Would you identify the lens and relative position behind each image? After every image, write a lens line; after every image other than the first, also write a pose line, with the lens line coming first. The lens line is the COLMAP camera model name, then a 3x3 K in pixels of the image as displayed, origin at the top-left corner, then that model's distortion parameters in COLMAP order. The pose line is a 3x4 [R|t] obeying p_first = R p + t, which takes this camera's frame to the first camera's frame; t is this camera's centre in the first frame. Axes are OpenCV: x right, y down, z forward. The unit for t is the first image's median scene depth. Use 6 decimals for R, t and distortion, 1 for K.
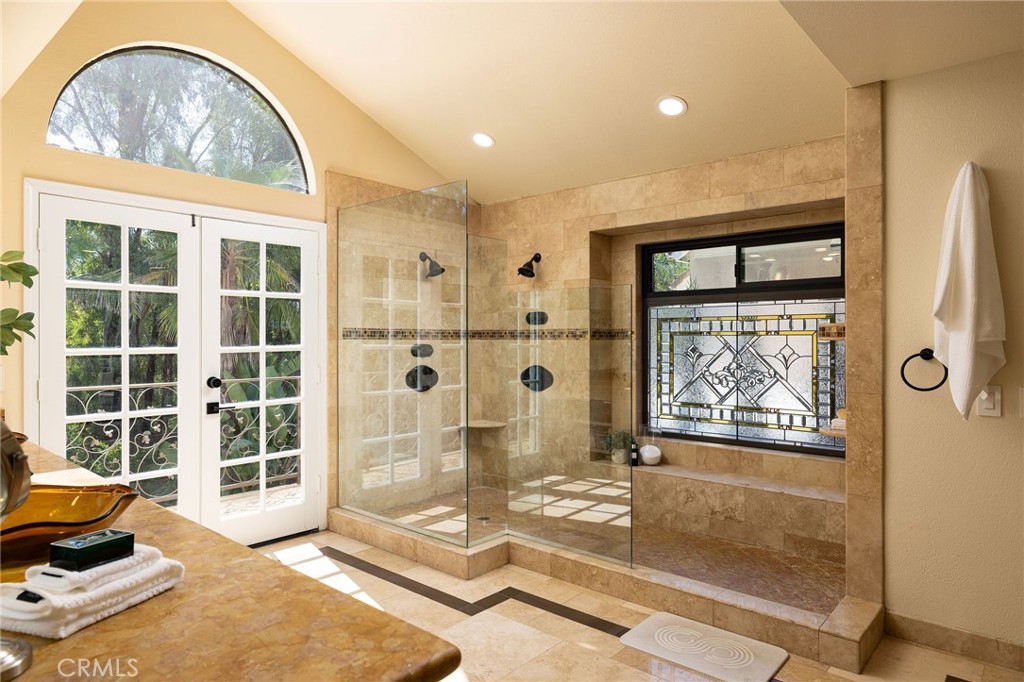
lens RADIAL K [[625.2, 0, 509.8], [0, 625.2, 343.2], [0, 0, 1]] dist [0.006173, 0.000898]
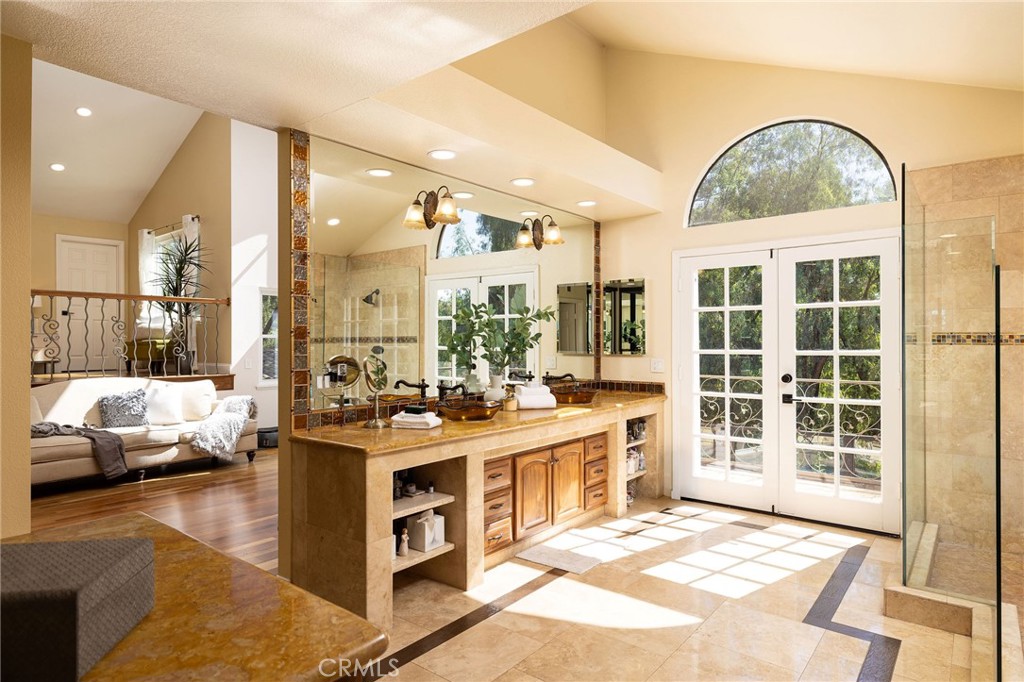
lens RADIAL K [[597.9, 0, 509.7], [0, 597.9, 339.1], [0, 0, 1]] dist [0.003745, 0.000374]
pose [[0.030964, -0.004007, -0.999512, 0.704631], [-0.005222, 0.999978, -0.004171, -0.008609], [0.999507, 0.005349, 0.030942, 0.398321]]
